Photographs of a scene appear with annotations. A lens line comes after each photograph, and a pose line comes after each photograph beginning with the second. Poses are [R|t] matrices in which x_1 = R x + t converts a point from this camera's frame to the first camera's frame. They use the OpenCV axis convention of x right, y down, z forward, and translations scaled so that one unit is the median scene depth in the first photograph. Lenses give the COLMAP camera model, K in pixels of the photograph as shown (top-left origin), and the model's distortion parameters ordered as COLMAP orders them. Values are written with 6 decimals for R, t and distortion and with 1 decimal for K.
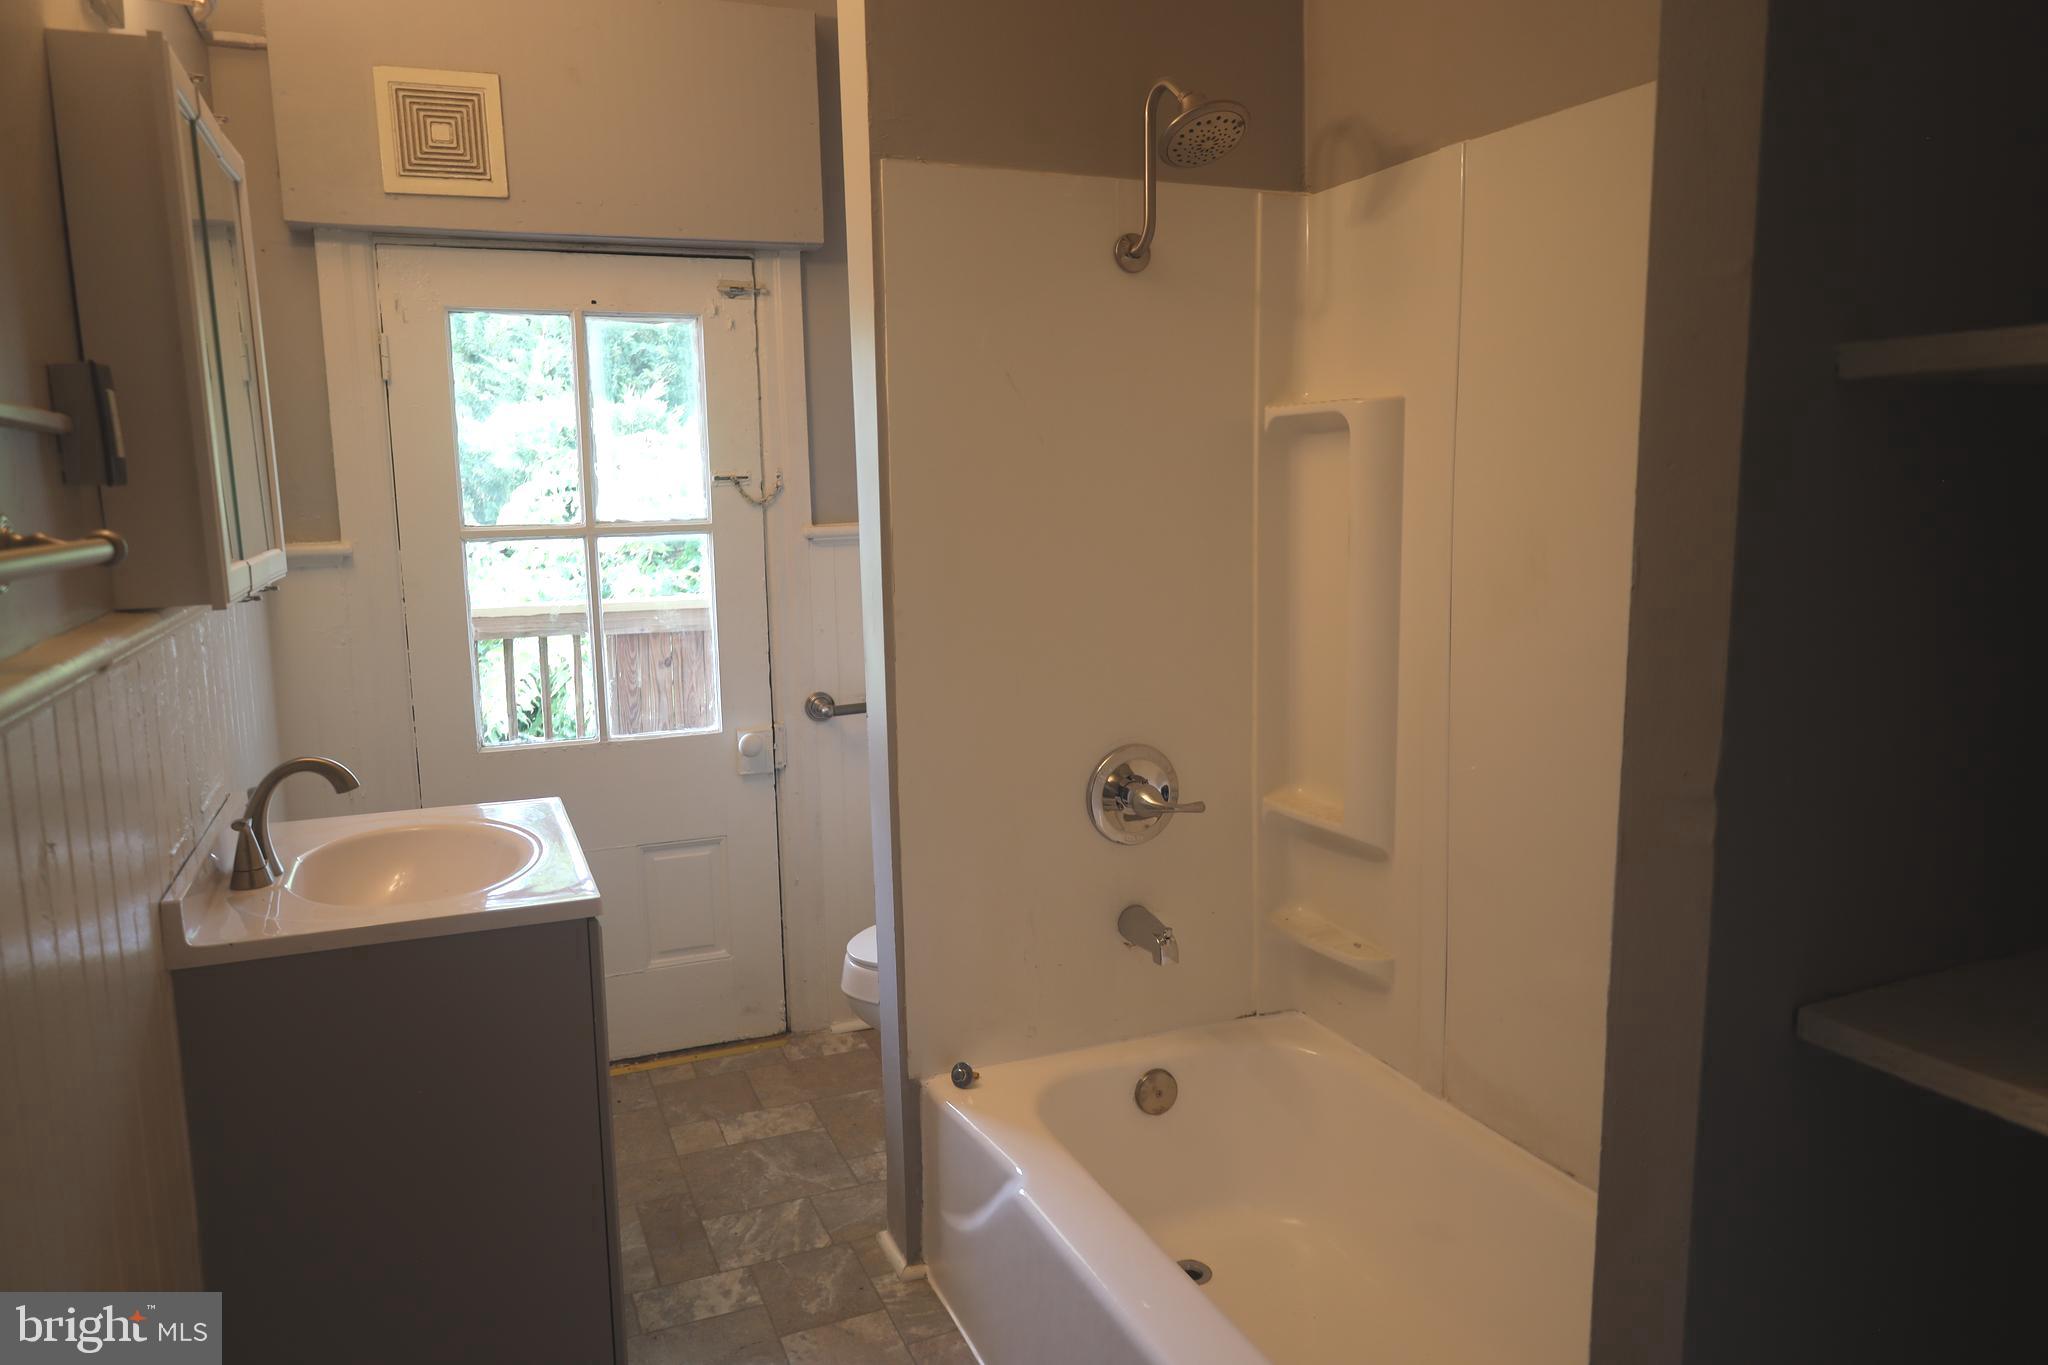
lens RADIAL K [[1402.2, 0, 1024.0], [0, 1402.2, 682.5], [0, 0, 1]] dist [-0.006522, -0.000804]
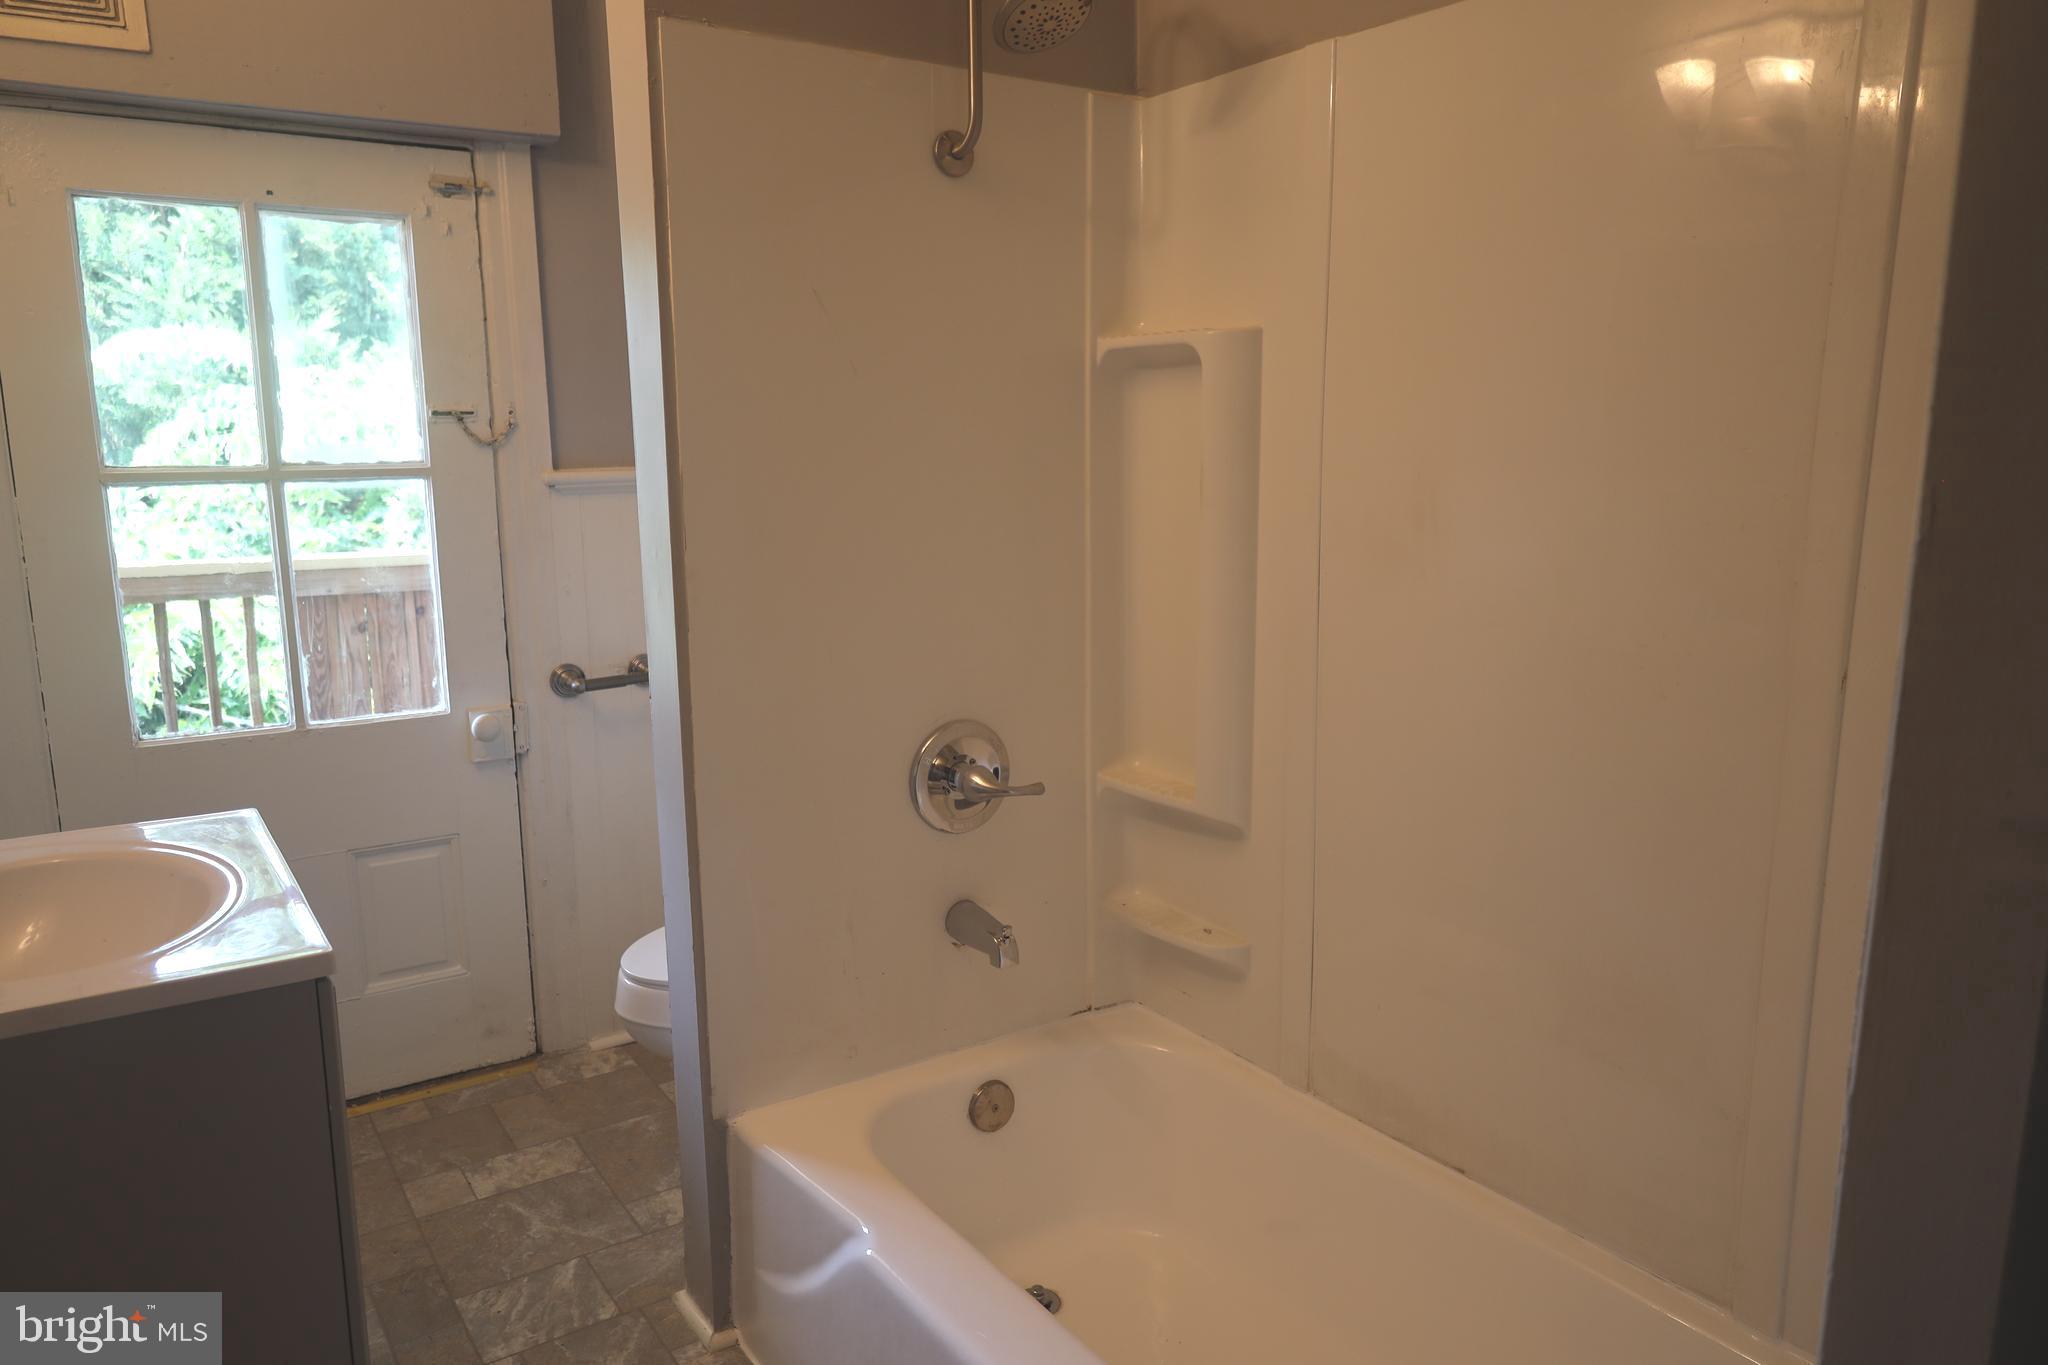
lens RADIAL K [[1413.0, 0, 1024.0], [0, 1413.0, 682.5], [0, 0, 1]] dist [0.003914, -0.004918]
pose [[0.979899, -0.025146, 0.197904, -0.051158], [0.018418, 0.999191, 0.035762, -0.009165], [-0.198644, -0.031398, 0.979569, 0.106906]]
